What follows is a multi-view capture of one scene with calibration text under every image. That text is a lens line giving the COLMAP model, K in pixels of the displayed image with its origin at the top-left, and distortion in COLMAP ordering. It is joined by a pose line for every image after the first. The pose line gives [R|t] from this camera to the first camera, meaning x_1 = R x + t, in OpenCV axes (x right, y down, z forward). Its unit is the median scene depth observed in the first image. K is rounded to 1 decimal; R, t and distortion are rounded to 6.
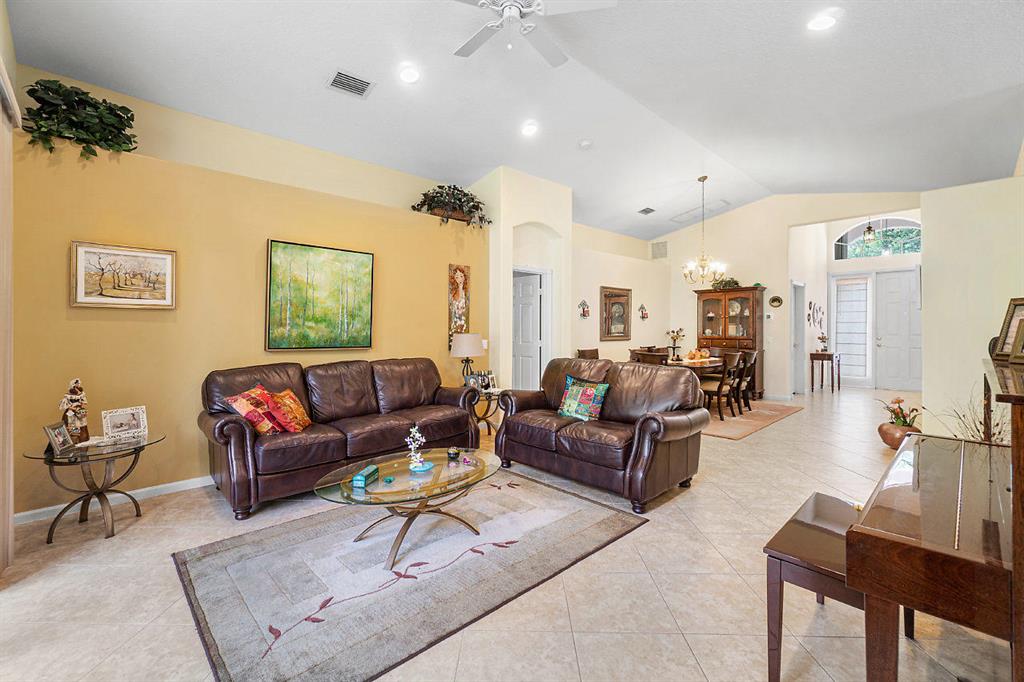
lens RADIAL K [[447.1, 0, 495.9], [0, 447.1, 333.3], [0, 0, 1]] dist [0.000671, -0.001730]
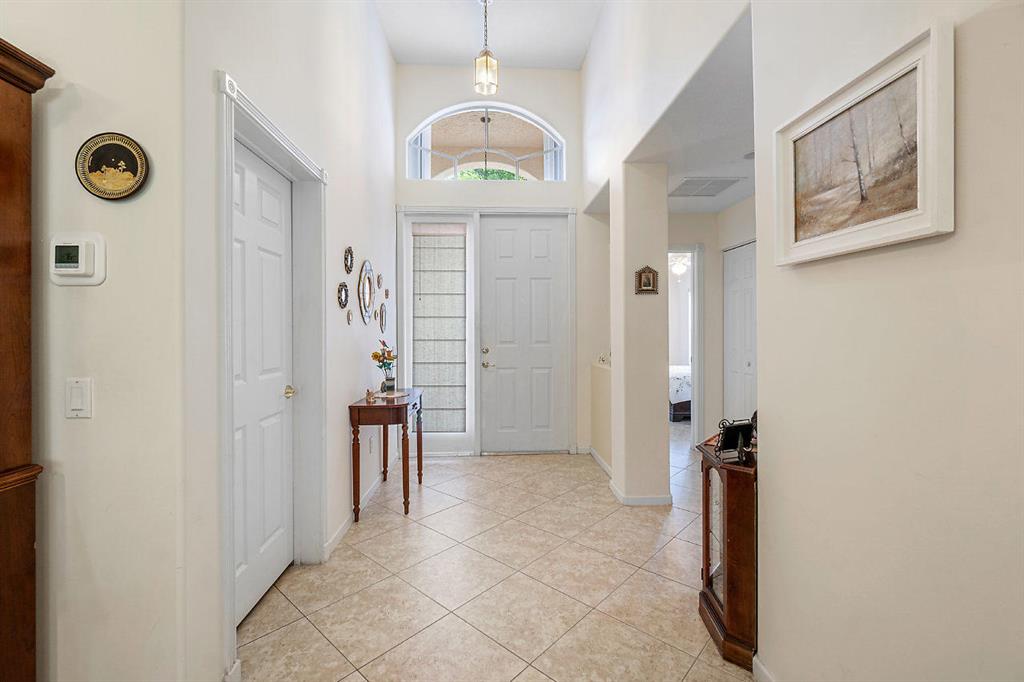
lens RADIAL K [[447.1, 0, 518.7], [0, 447.1, 332.5], [0, 0, 1]] dist [0.000671, -0.001730]
pose [[0.629939, -0.003831, 0.776635, 0.552638], [0.009824, 0.999947, -0.003035, -0.007175], [-0.776583, 0.009541, 0.629943, 0.730931]]
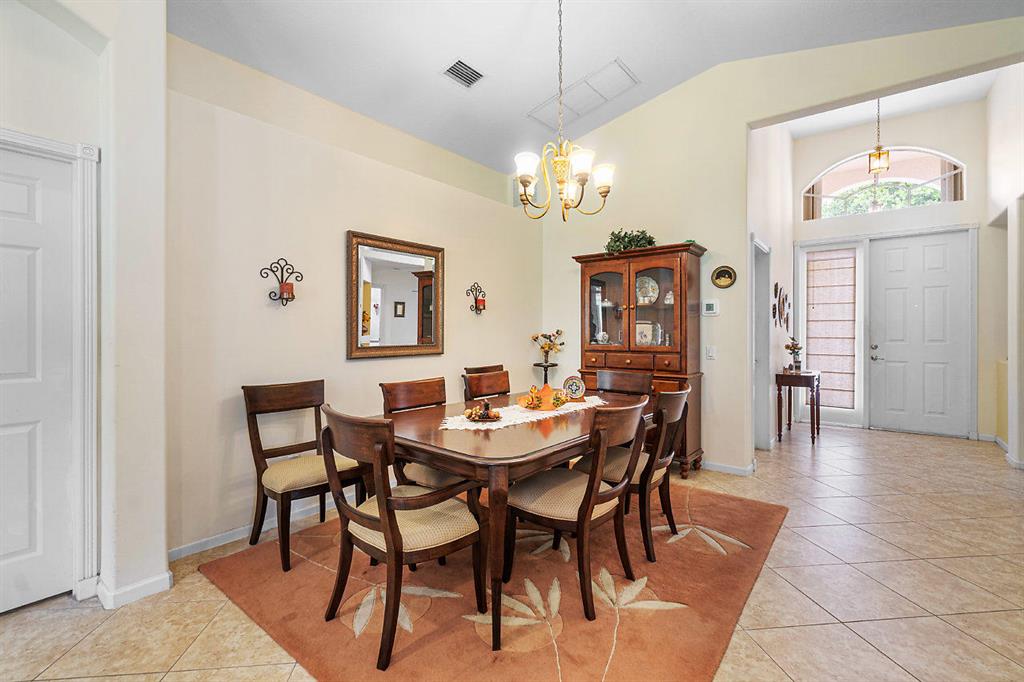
lens RADIAL K [[447.1, 0, 505.5], [0, 447.1, 331.8], [0, 0, 1]] dist [0.000671, -0.001730]
pose [[0.990113, 0.000466, 0.140270, 0.296365], [0.000427, 0.999980, -0.006334, -0.006018], [-0.140270, 0.006331, 0.990093, 0.508438]]
